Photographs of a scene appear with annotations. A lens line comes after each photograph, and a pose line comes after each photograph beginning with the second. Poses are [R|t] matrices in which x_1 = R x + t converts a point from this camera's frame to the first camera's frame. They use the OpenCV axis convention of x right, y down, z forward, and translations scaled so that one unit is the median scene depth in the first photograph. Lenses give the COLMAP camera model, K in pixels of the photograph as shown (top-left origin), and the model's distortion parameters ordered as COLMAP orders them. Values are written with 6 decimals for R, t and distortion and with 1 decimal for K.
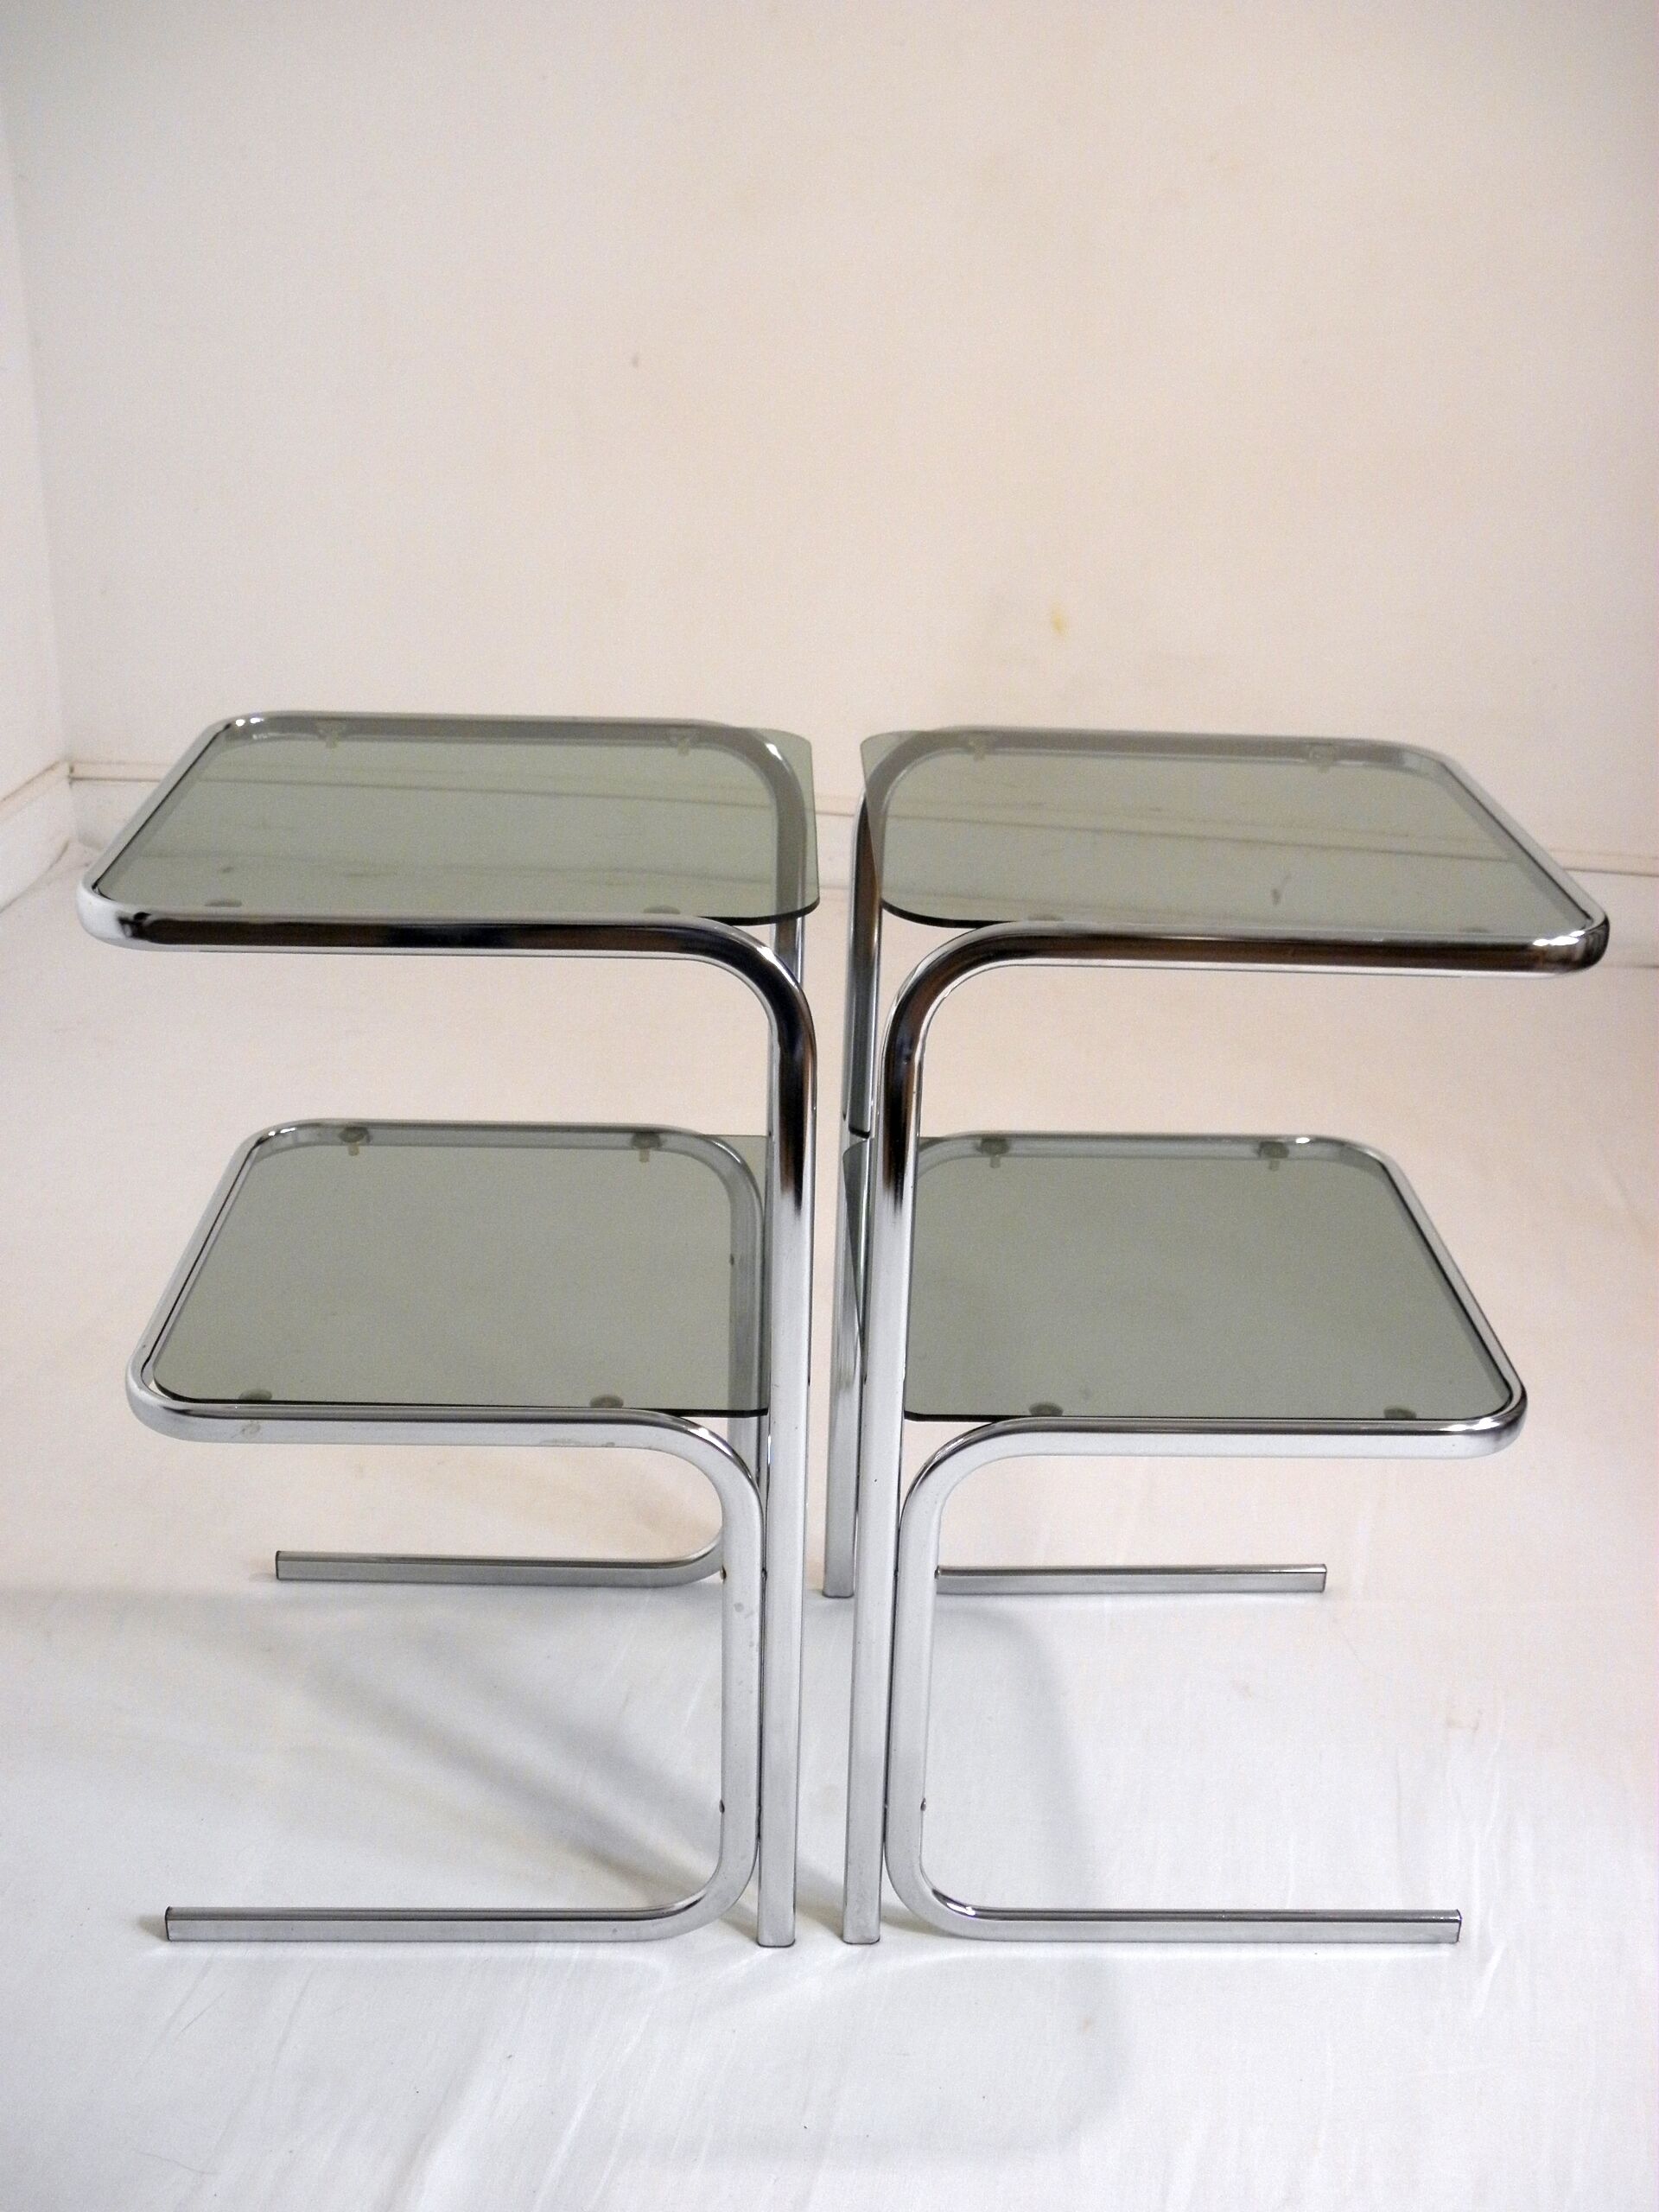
lens RADIAL K [[2270.3, 0, 829.5], [0, 2270.3, 1106.0], [0, 0, 1]] dist [-0.209337, 0.000366]
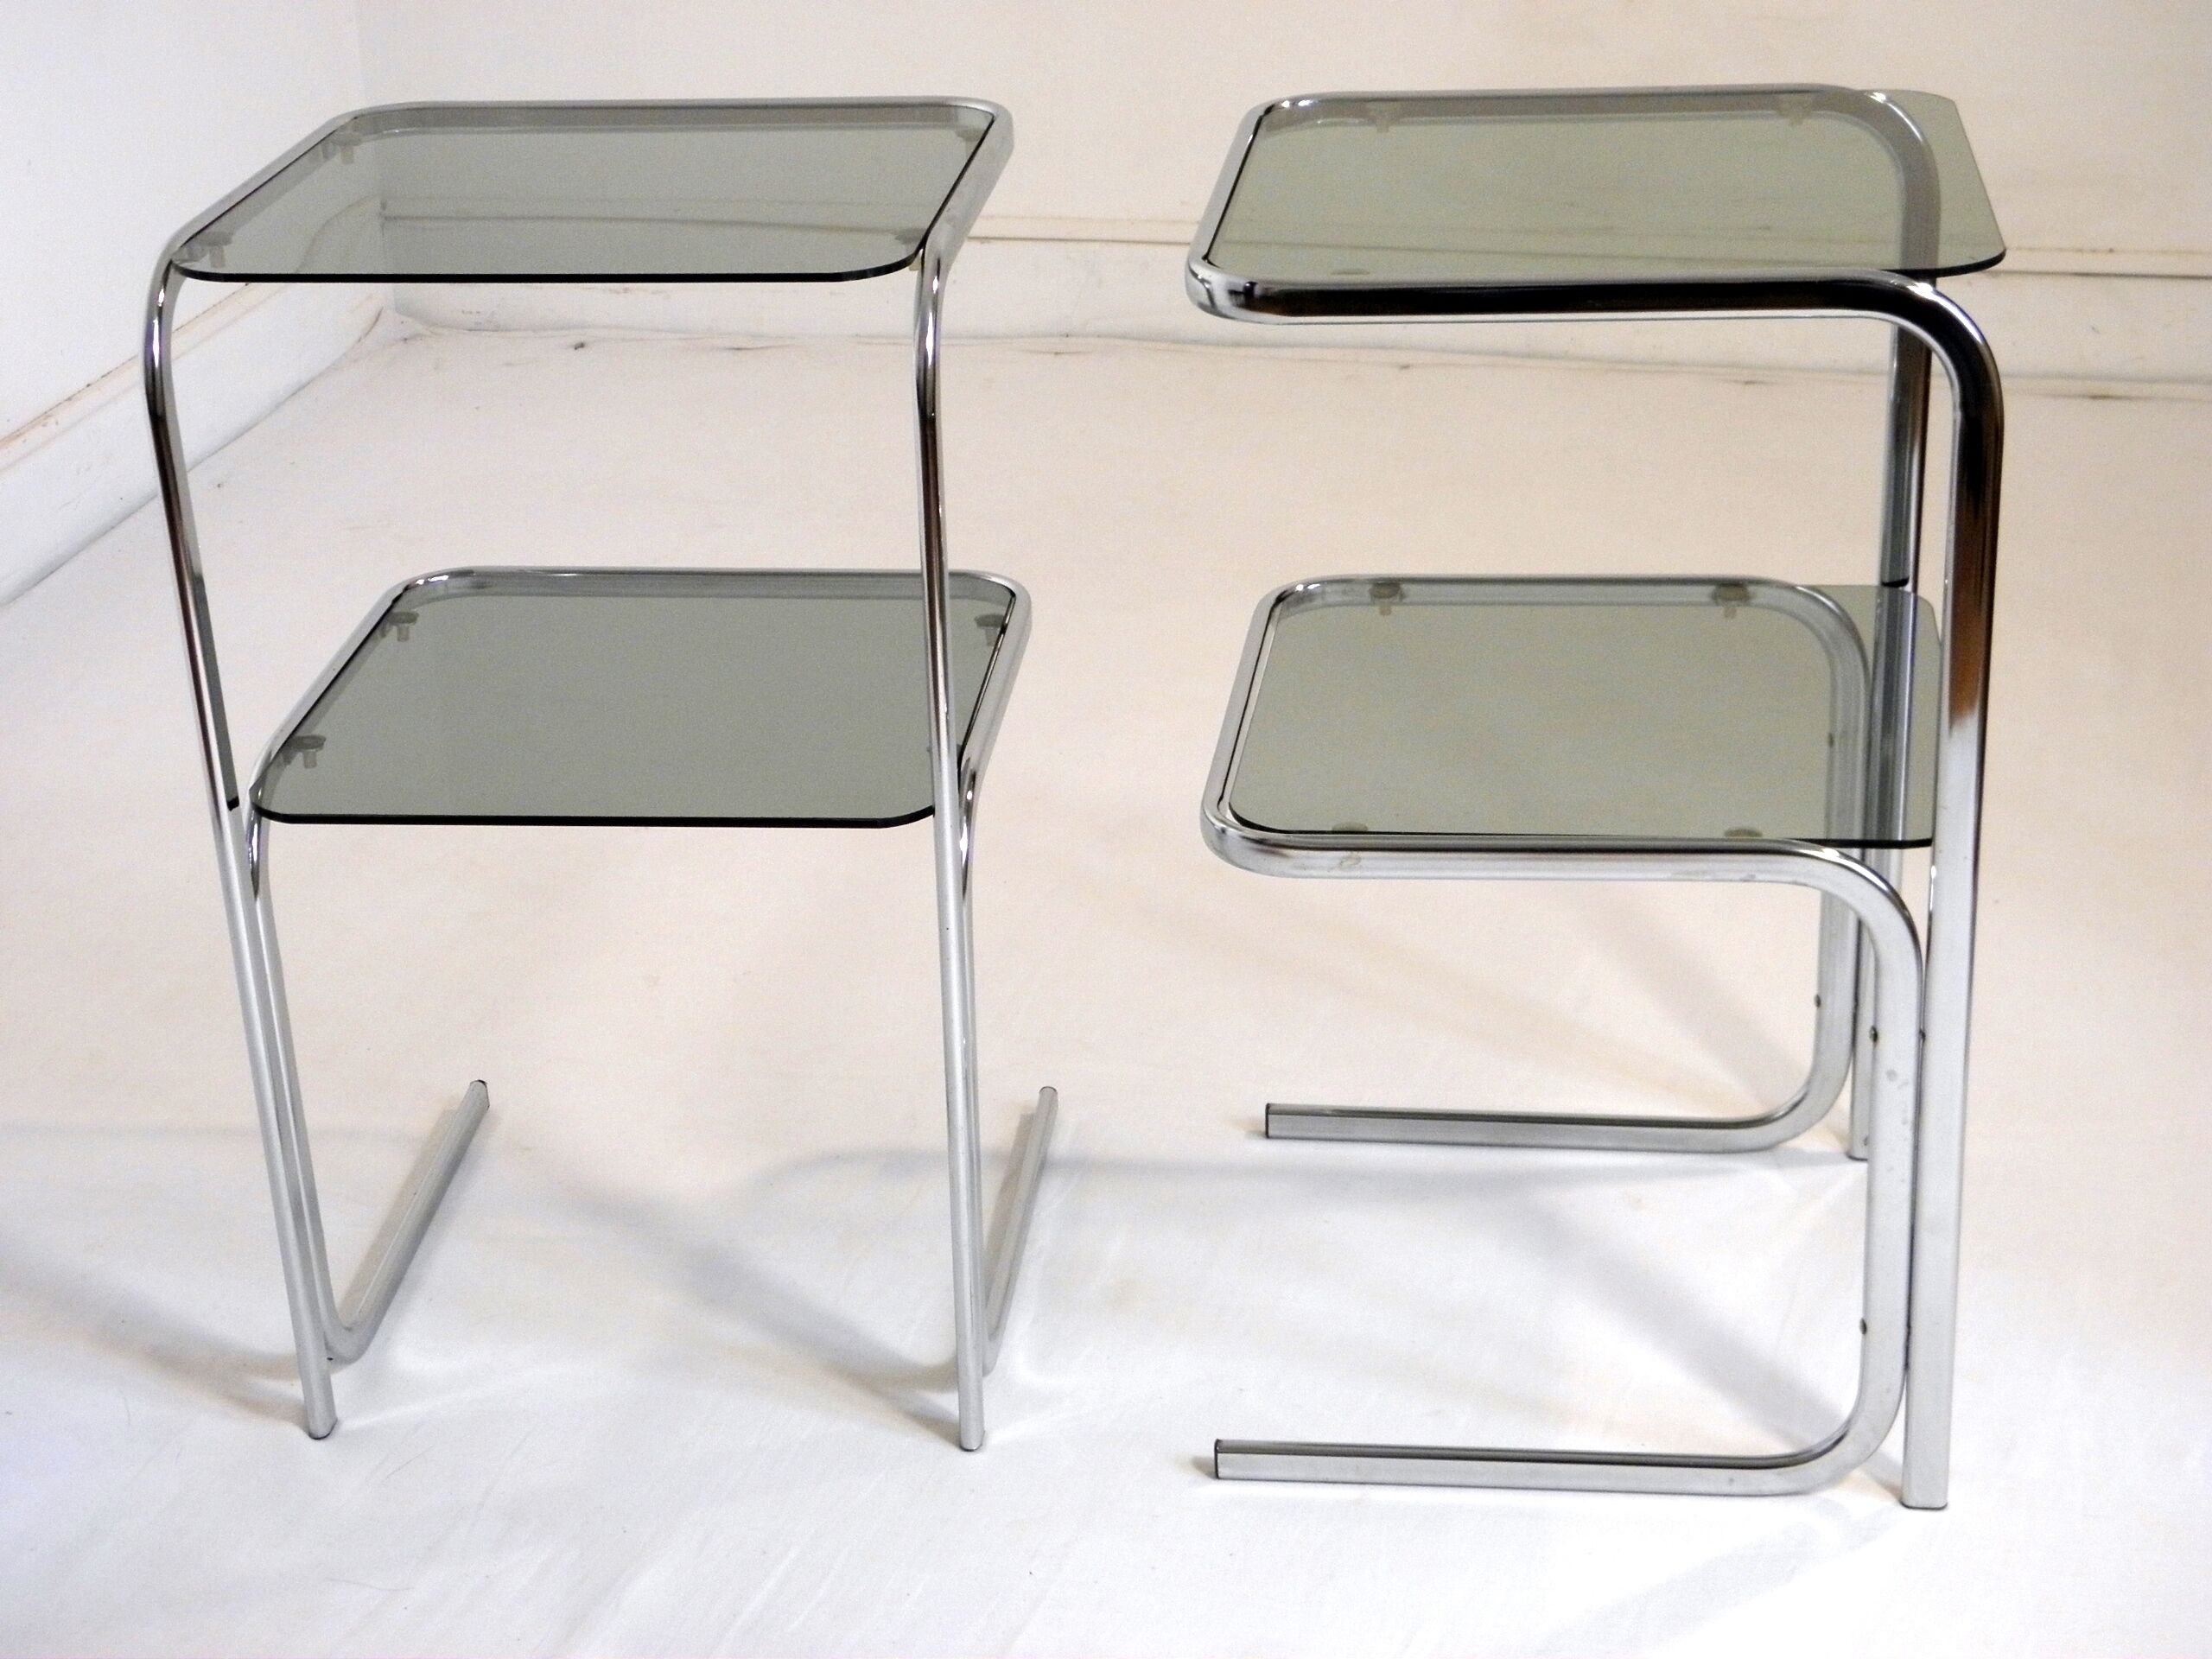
lens RADIAL K [[3467.9, 0, 1106.0], [0, 3467.9, 829.5], [0, 0, 1]] dist [0.044370, 0.104933]
pose [[0.989167, -0.005271, -0.146699, -0.139185], [0.002123, 0.999764, -0.021606, 0.150226], [0.146779, 0.021060, 0.988945, -0.379620]]
